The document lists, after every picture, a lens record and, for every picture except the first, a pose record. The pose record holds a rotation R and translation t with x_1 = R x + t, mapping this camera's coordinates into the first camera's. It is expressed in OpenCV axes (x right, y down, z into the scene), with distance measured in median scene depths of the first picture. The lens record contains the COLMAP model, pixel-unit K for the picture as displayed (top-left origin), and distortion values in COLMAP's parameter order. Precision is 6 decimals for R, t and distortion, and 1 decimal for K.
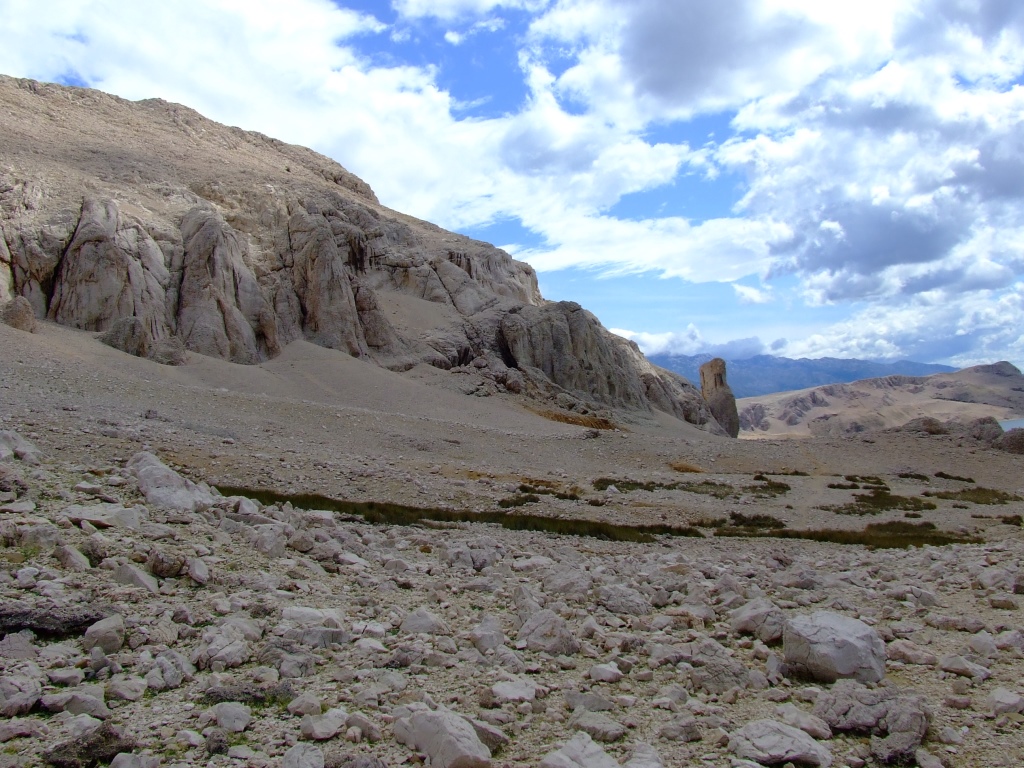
lens RADIAL K [[1129.1, 0, 512.0], [0, 1129.1, 384.0], [0, 0, 1]] dist [-0.085806, 0.096318]
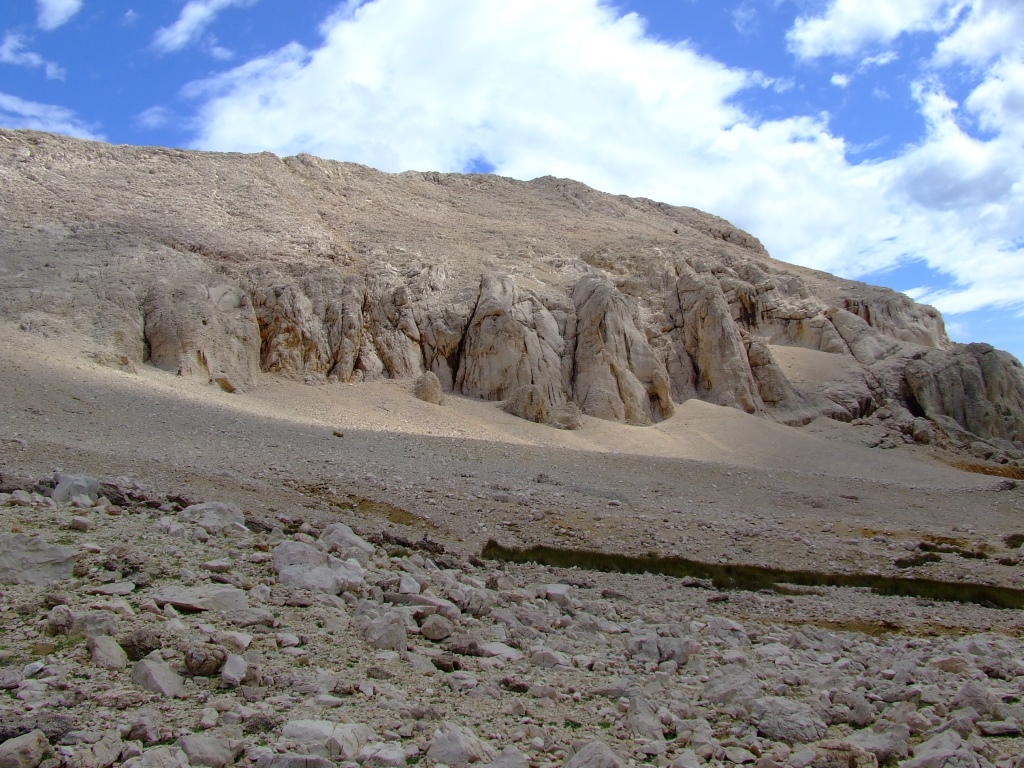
lens RADIAL K [[1129.1, 0, 512.0], [0, 1129.1, 384.0], [0, 0, 1]] dist [-0.085806, 0.096318]
pose [[0.936881, -0.056295, -0.345086, 0.006639], [0.038221, 0.997528, -0.058964, 0.000280], [0.347552, 0.042053, 0.936717, 0.008027]]
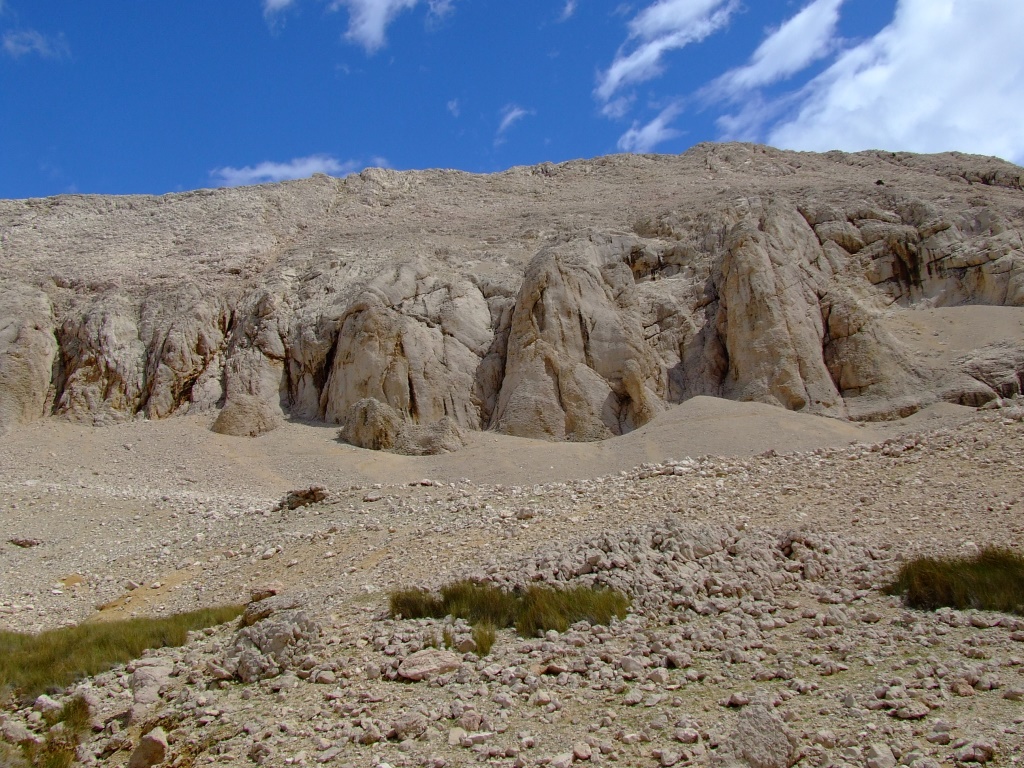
lens RADIAL K [[1129.1, 0, 512.0], [0, 1129.1, 384.0], [0, 0, 1]] dist [-0.085806, 0.096318]
pose [[0.674459, -0.167916, -0.718964, 0.239154], [0.096930, 0.985504, -0.139237, 0.039821], [0.731922, 0.024221, 0.680958, 0.473180]]
